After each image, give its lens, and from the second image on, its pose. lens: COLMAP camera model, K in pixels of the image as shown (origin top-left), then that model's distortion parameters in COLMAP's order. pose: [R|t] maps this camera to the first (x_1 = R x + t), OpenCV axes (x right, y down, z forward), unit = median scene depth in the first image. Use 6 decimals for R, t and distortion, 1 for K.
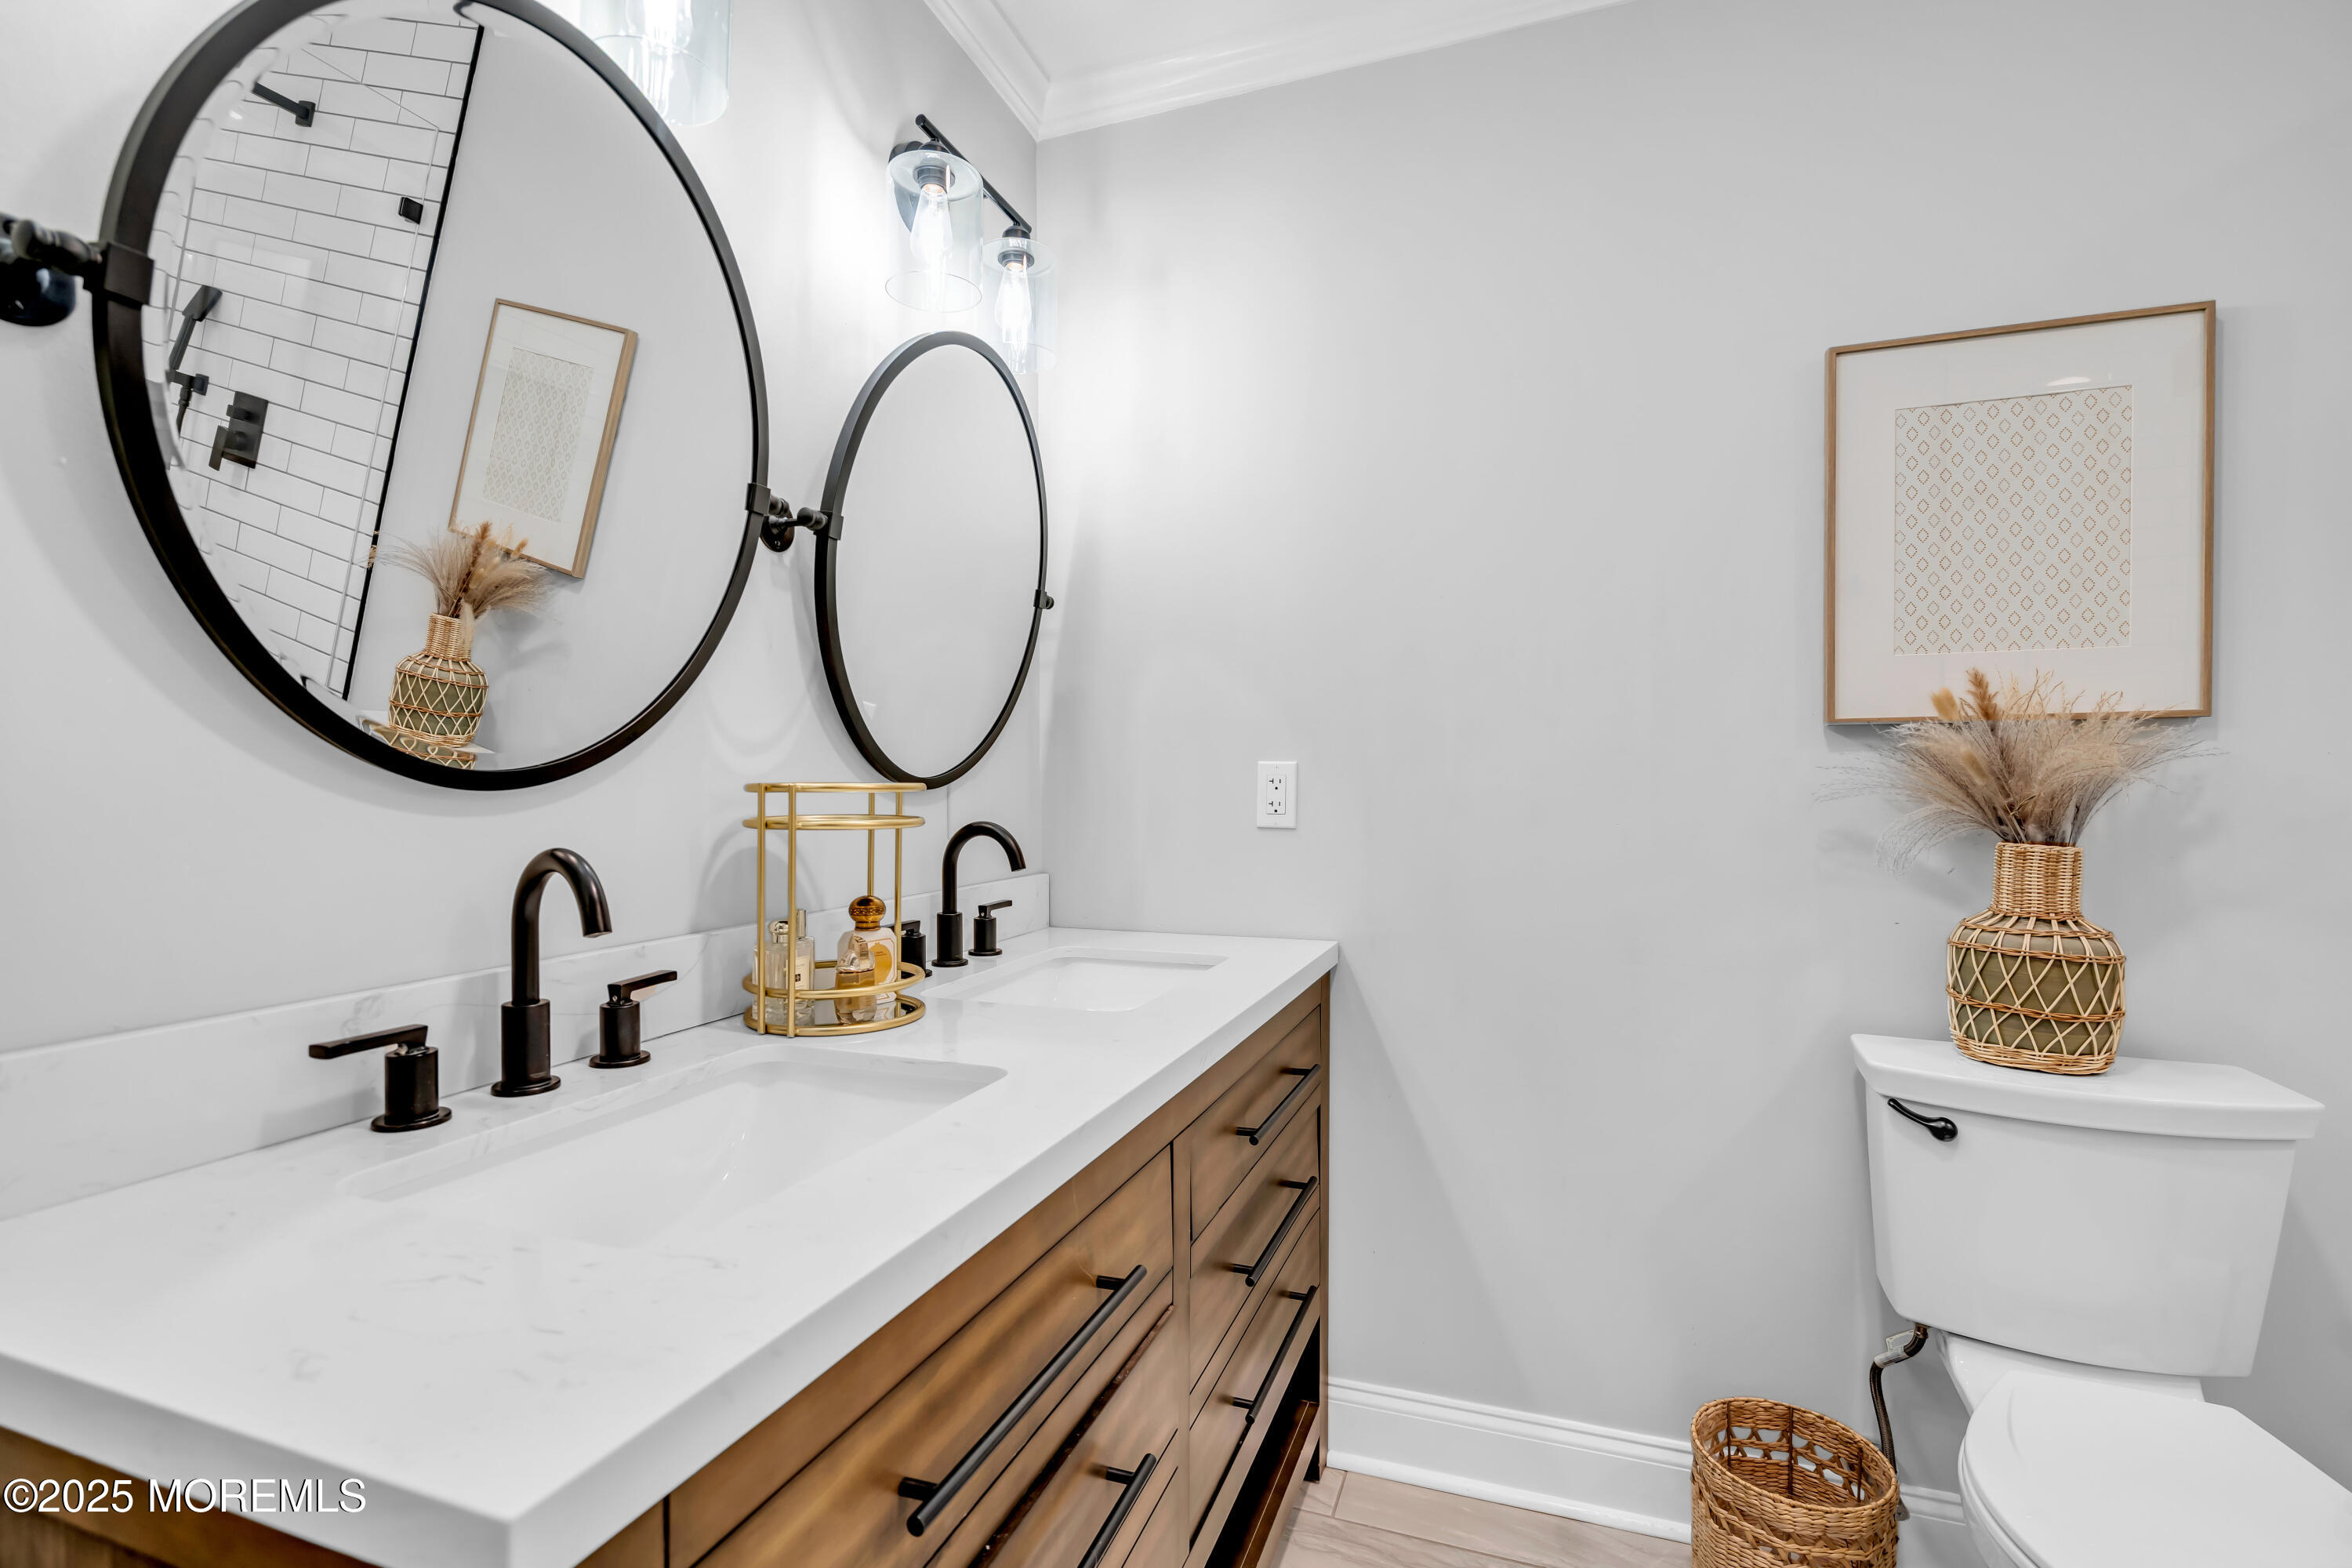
lens RADIAL K [[1087.7, 0, 1173.3], [0, 1087.7, 787.4], [0, 0, 1]] dist [-0.002136, 0.000775]
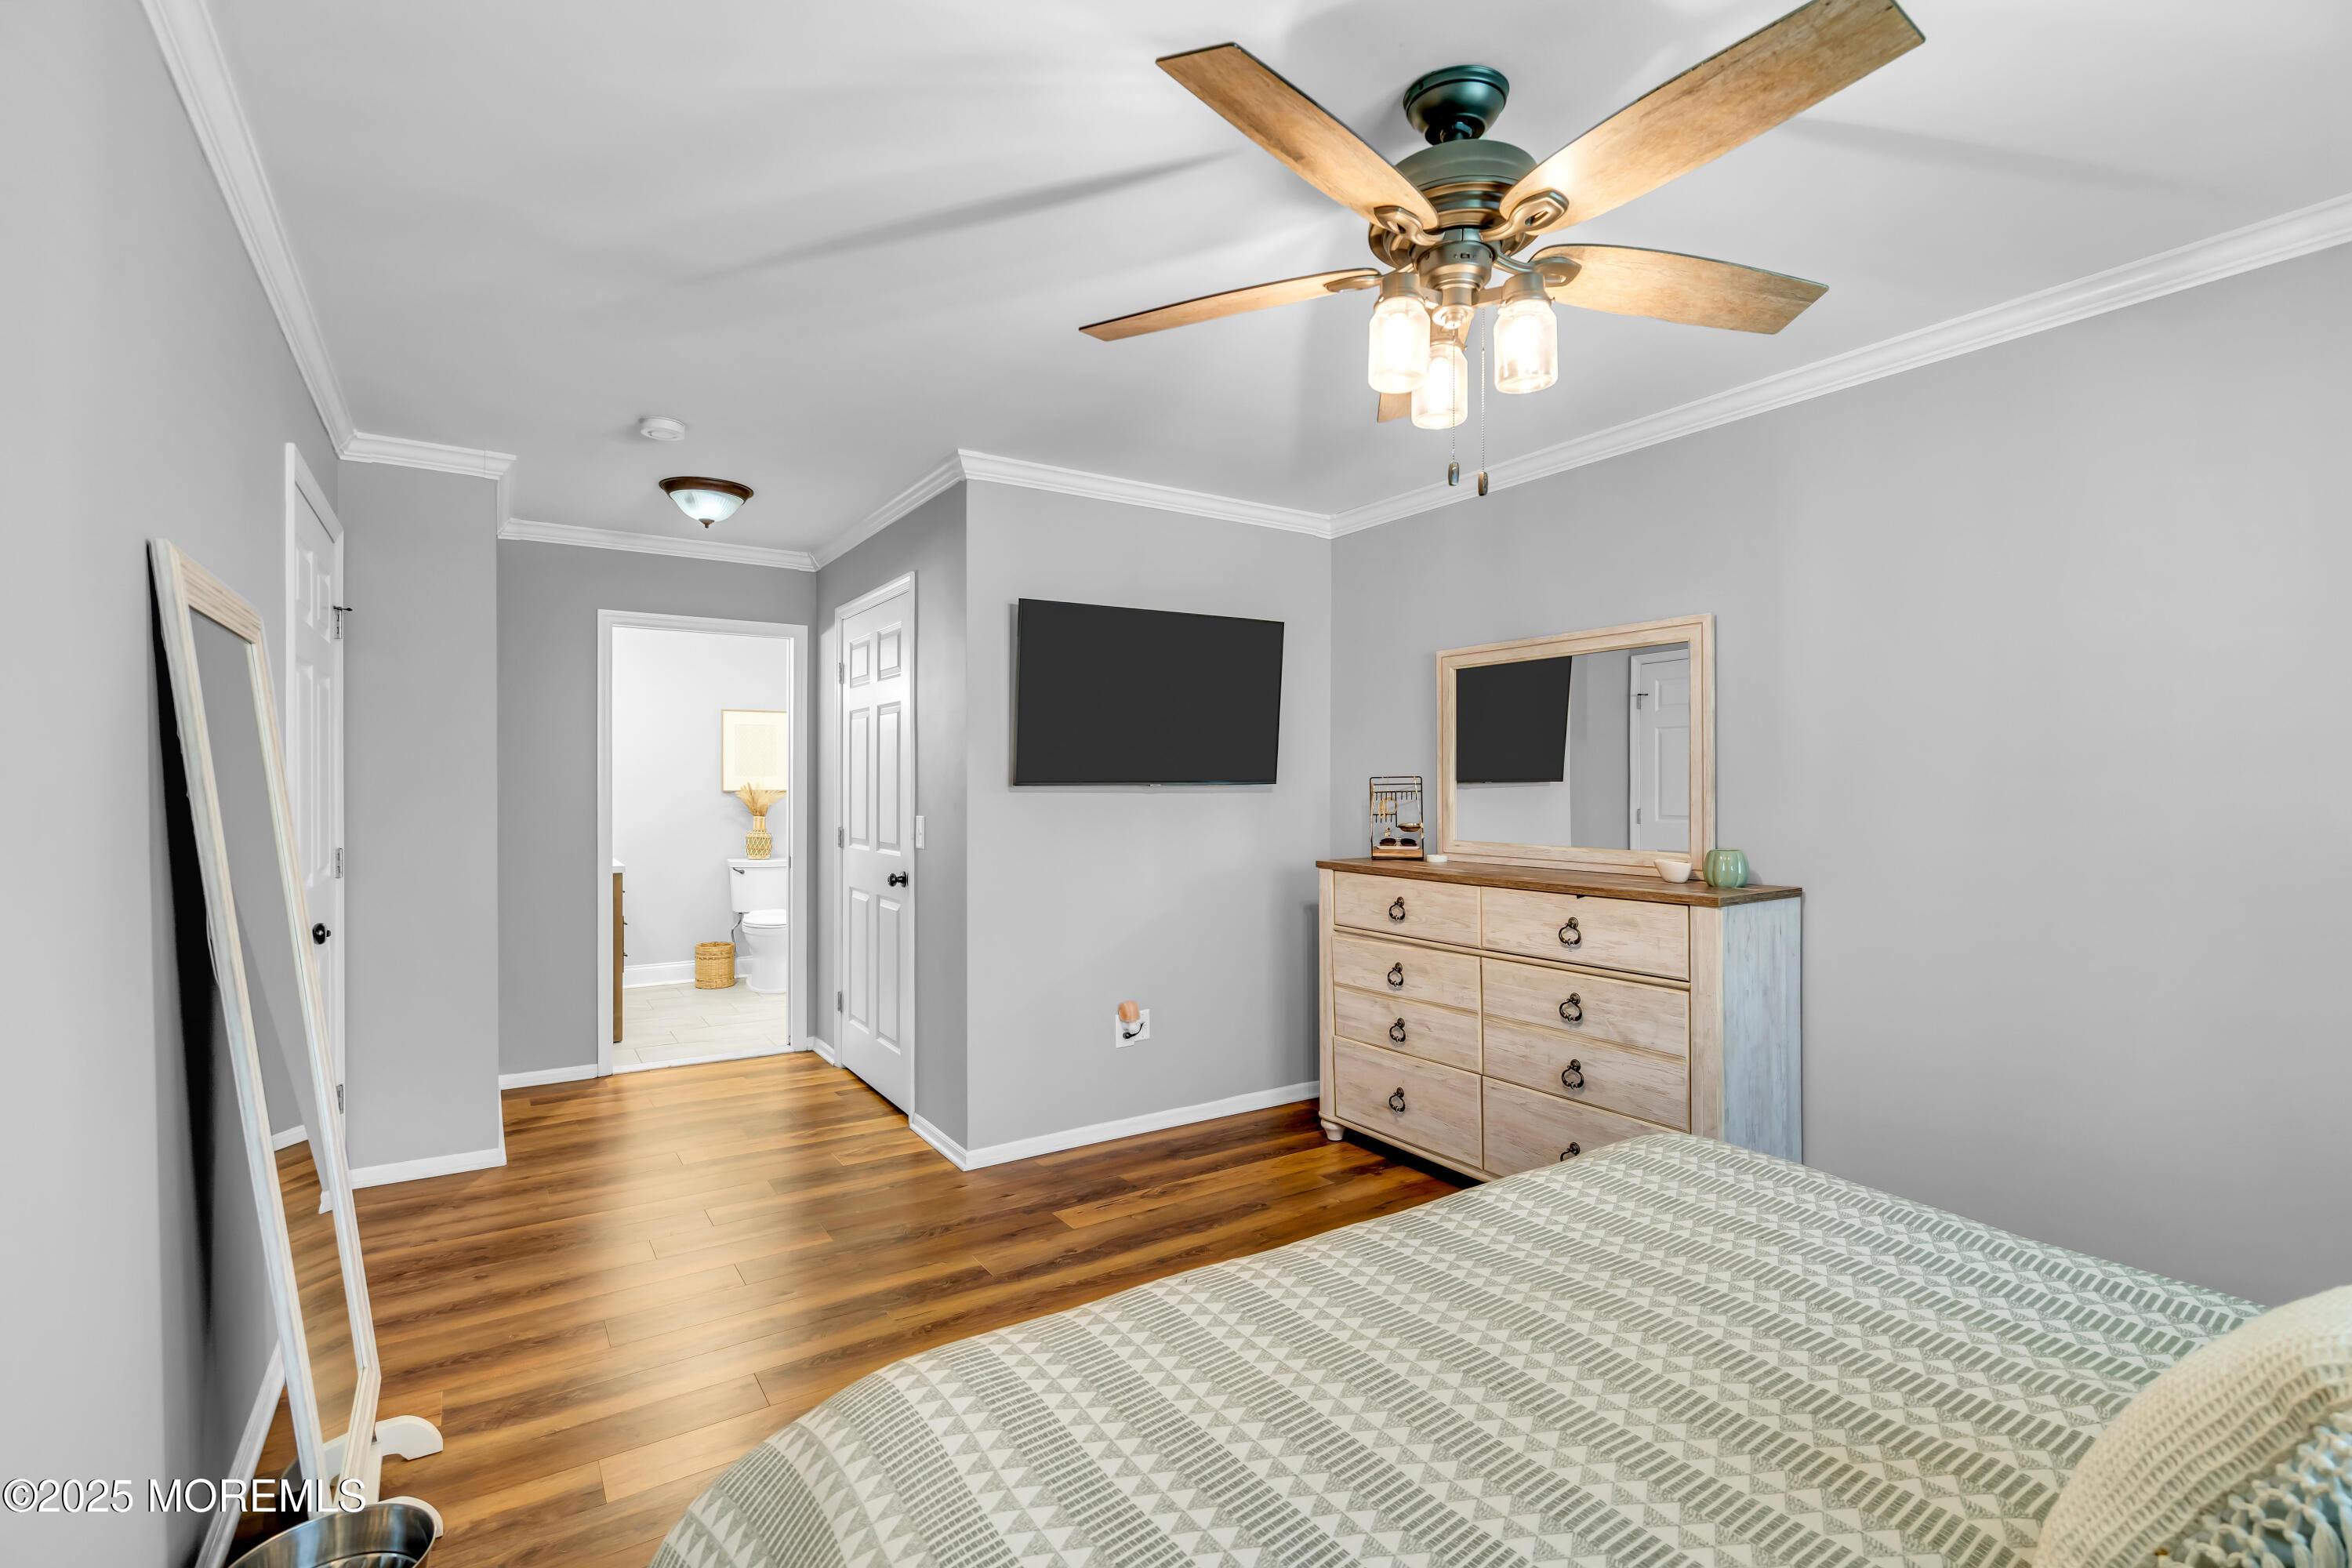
lens RADIAL K [[1087.7, 0, 1168.1], [0, 1087.7, 787.1], [0, 0, 1]] dist [-0.002136, 0.000775]
pose [[0.610976, -0.003835, 0.791640, -1.988350], [0.004951, 0.999987, 0.001023, -0.075673], [-0.791633, 0.003295, 0.610987, -3.489688]]
